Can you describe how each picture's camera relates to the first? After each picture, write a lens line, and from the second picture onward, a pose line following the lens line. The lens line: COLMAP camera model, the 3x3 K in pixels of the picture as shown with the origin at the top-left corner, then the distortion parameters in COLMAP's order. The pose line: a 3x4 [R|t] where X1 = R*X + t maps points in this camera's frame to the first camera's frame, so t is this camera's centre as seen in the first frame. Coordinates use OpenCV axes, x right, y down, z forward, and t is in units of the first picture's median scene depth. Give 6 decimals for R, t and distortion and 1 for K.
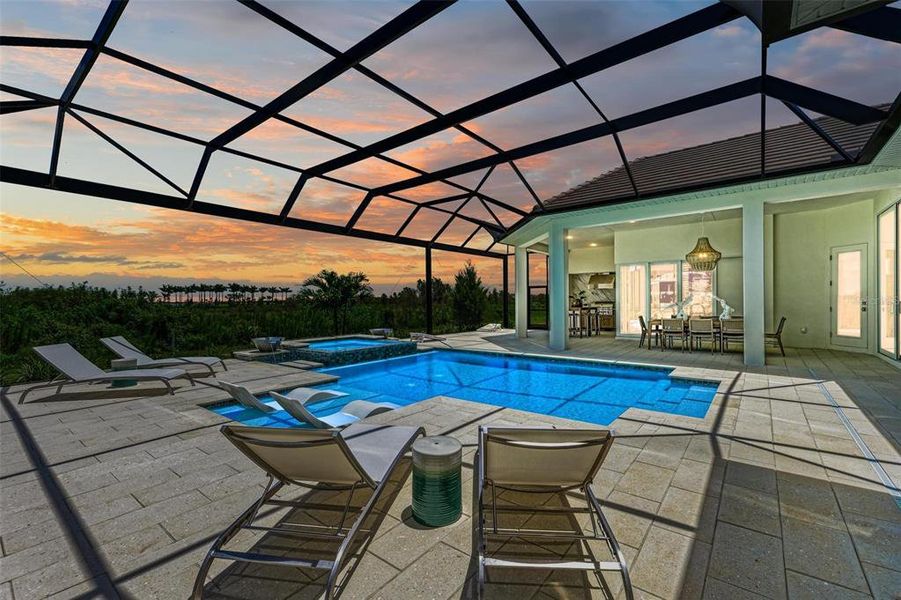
lens RADIAL K [[386.4, 0, 450.5], [0, 386.4, 300.0], [0, 0, 1]] dist [0.018457, -0.000061]
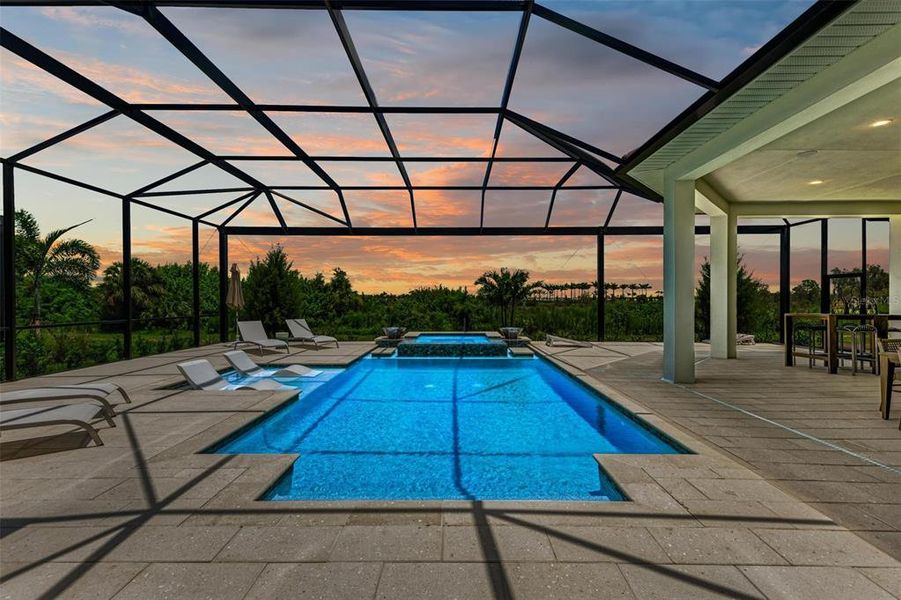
lens RADIAL K [[370.5, 0, 450.5], [0, 370.5, 300.0], [0, 0, 1]] dist [-0.014167, -0.000090]
pose [[0.626184, 0.014642, -0.779538, 0.556261], [-0.006550, 0.999887, 0.013520, -0.006986], [0.779648, -0.003360, 0.626209, 0.387938]]
